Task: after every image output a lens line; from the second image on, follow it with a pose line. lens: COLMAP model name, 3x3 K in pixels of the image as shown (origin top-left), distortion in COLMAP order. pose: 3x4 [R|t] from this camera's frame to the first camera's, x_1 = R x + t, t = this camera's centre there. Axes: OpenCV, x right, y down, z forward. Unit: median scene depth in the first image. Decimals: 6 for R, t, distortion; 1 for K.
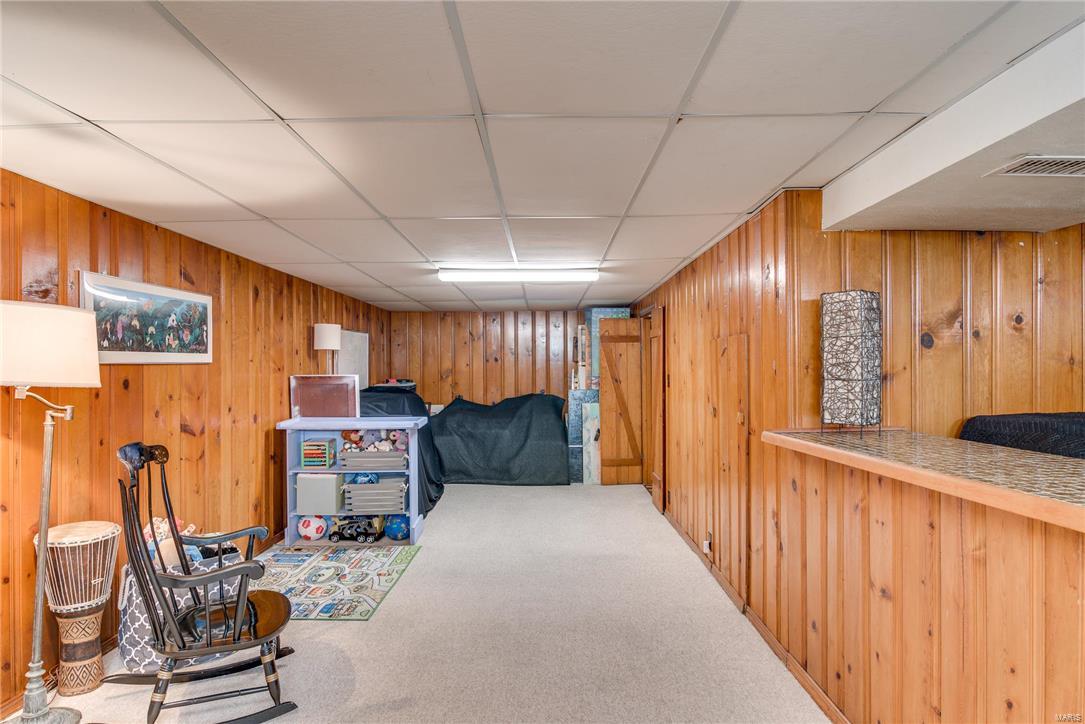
lens RADIAL K [[608.2, 0, 542.5], [0, 608.2, 362.0], [0, 0, 1]] dist [-0.002987, -0.001522]
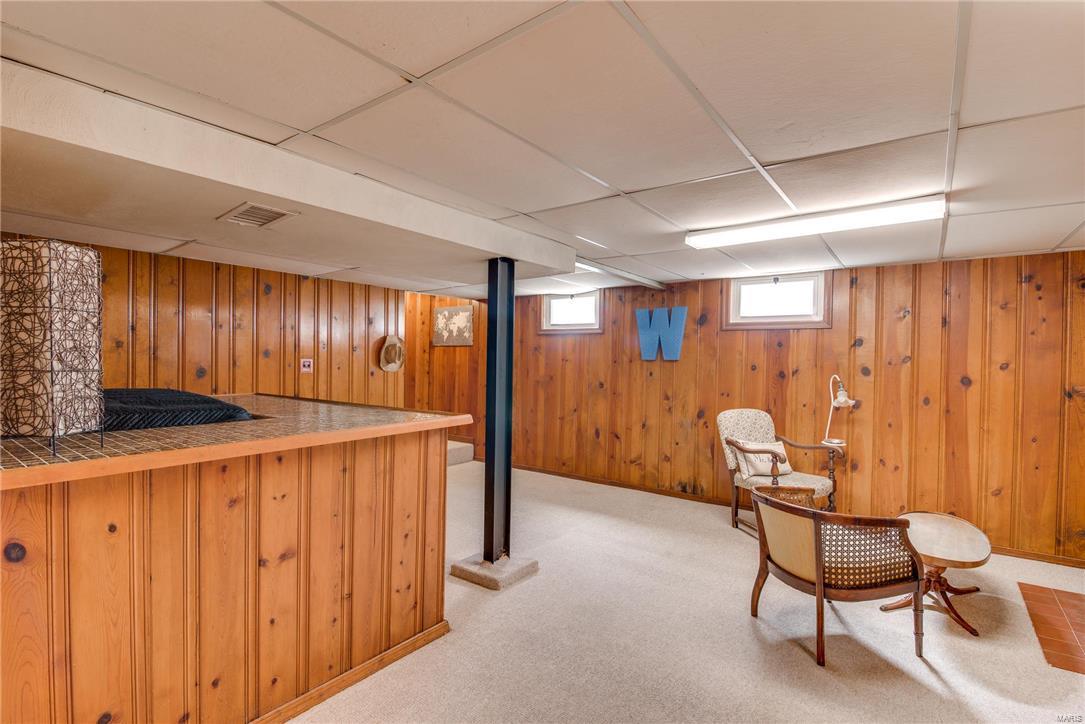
lens RADIAL K [[517.3, 0, 542.5], [0, 517.3, 362.0], [0, 0, 1]] dist [-0.001096, -0.000129]
pose [[-0.796383, -0.007109, 0.604751, -0.281456], [-0.016121, 0.999825, -0.009476, 0.014800], [-0.604578, -0.017296, -0.796358, 1.052339]]
